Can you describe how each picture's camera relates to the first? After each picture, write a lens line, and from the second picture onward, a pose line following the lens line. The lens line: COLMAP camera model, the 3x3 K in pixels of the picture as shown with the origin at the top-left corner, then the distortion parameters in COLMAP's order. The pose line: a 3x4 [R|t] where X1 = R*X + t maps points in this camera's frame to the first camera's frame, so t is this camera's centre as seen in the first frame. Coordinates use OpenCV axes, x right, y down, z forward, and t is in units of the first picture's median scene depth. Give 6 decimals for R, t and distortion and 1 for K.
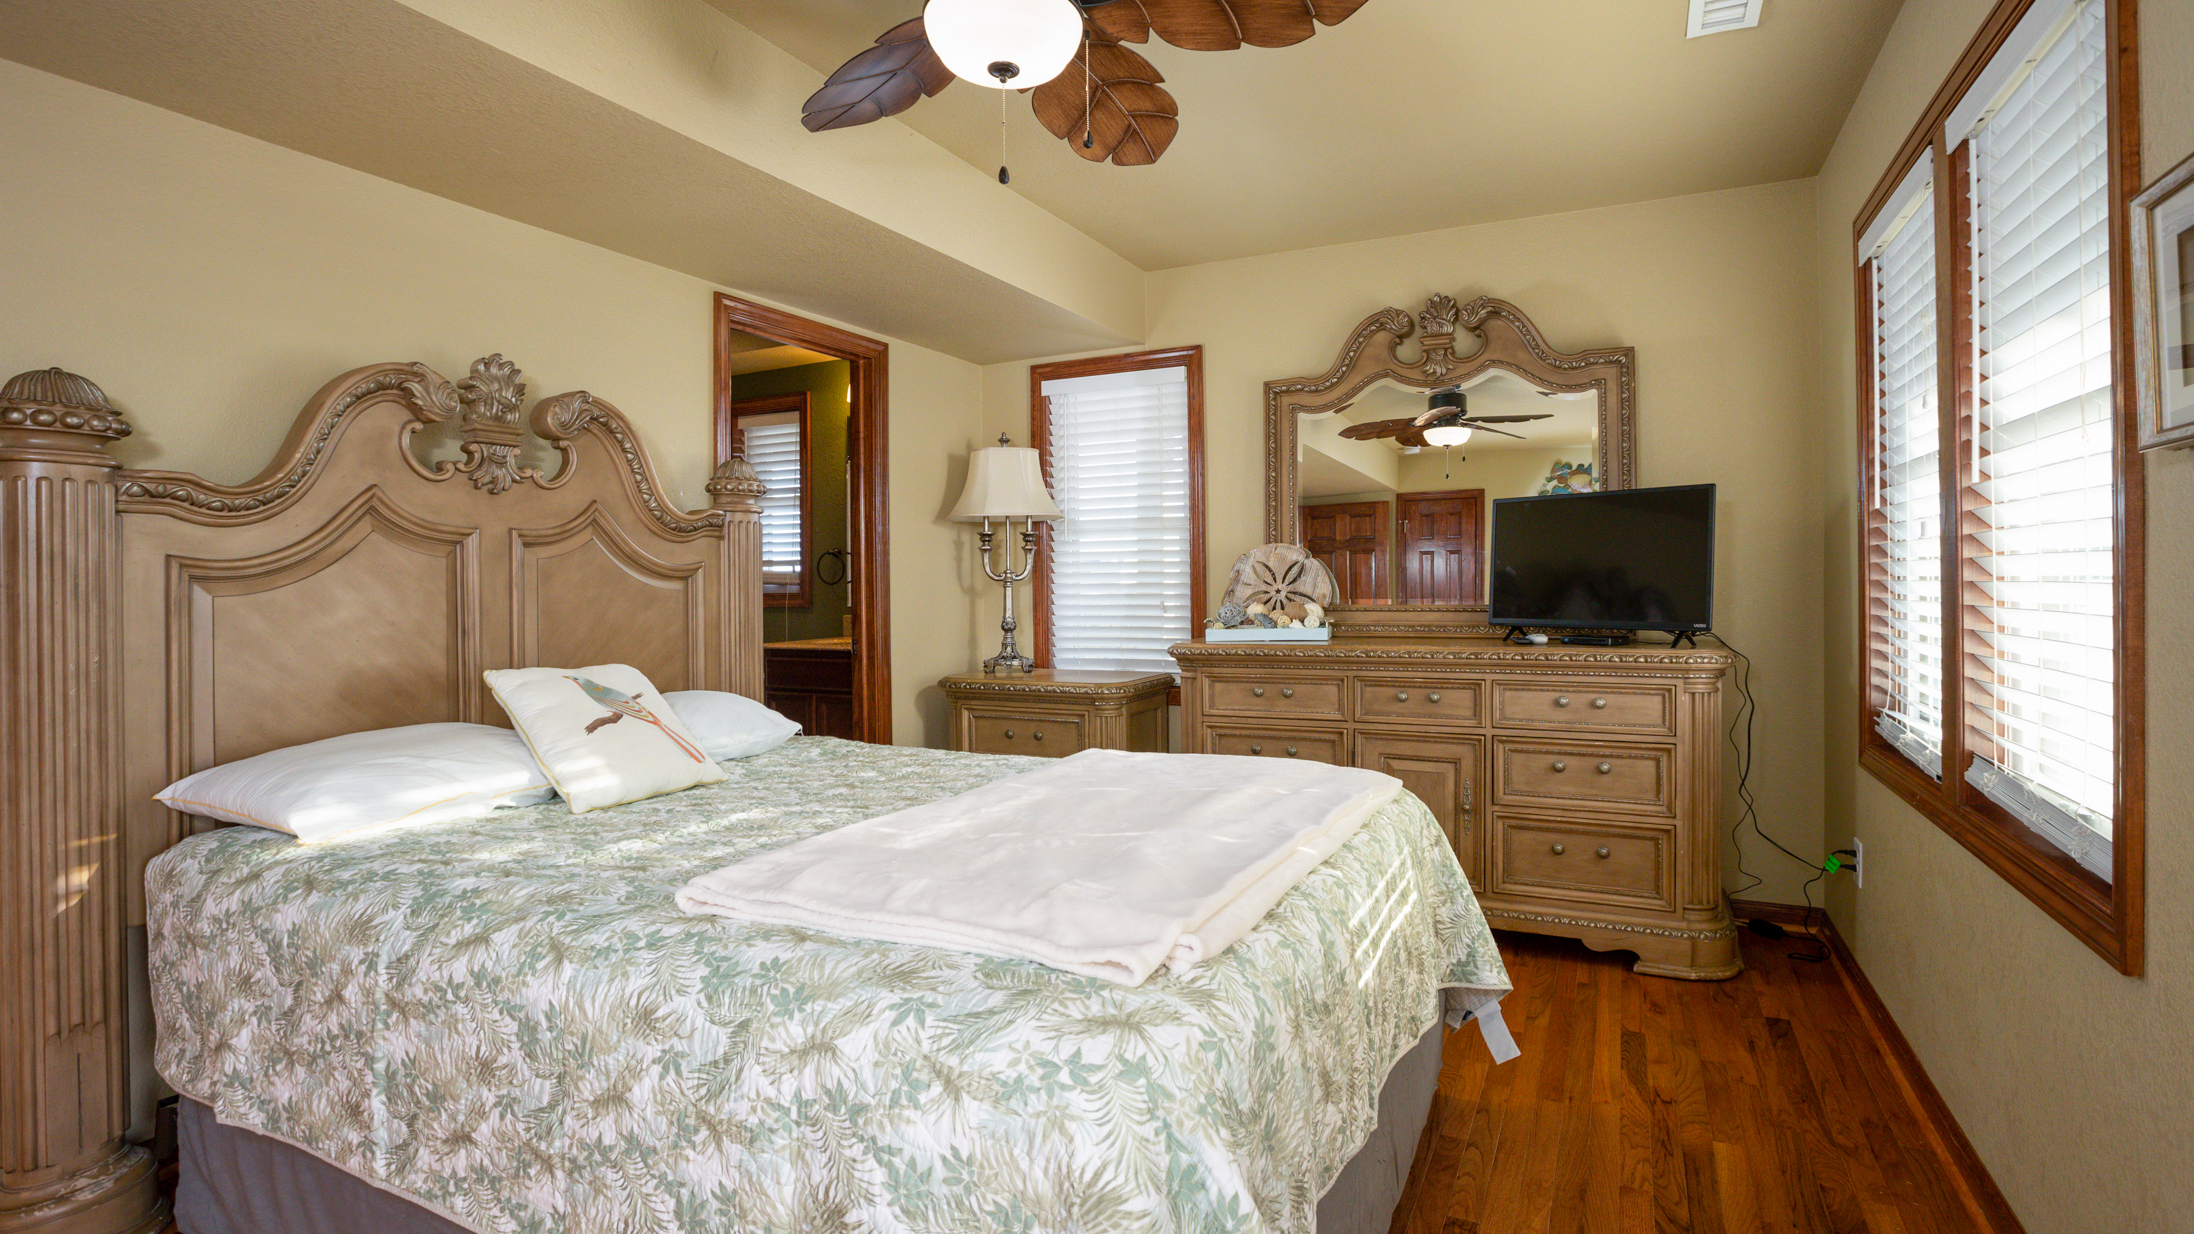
lens RADIAL K [[1018.0, 0, 1099.6], [0, 1018.0, 598.9], [0, 0, 1]] dist [-0.026855, 0.000728]
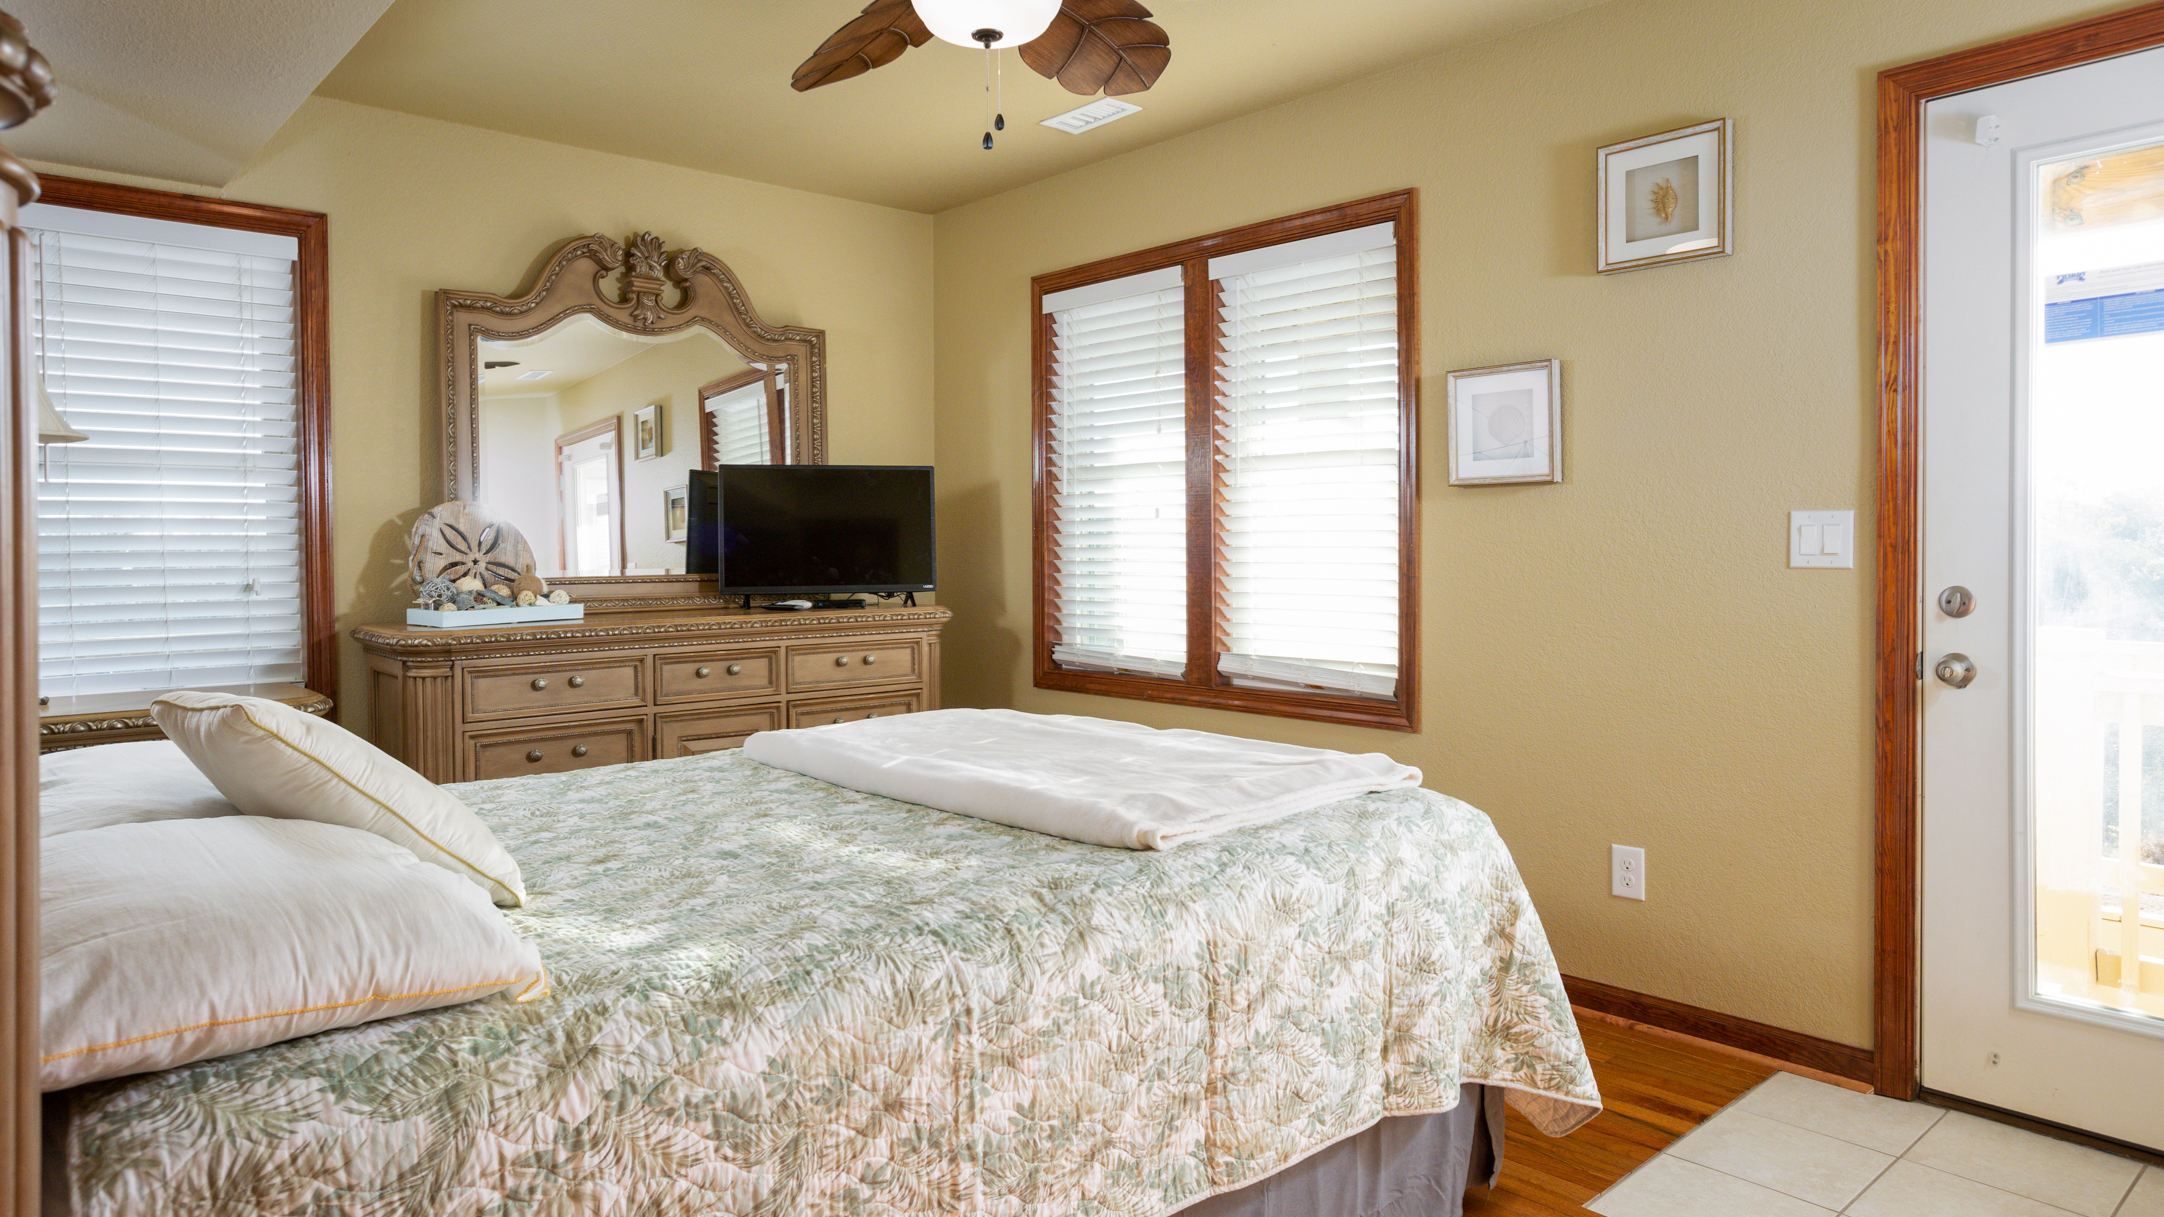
lens RADIAL K [[1307.1, 0, 1084.1], [0, 1307.1, 600.9], [0, 0, 1]] dist [-0.044076, -0.000326]
pose [[0.377763, -0.030739, 0.925392, -0.657436], [0.016898, 0.999511, 0.026302, 0.005320], [-0.925748, 0.005701, 0.378098, 0.217791]]
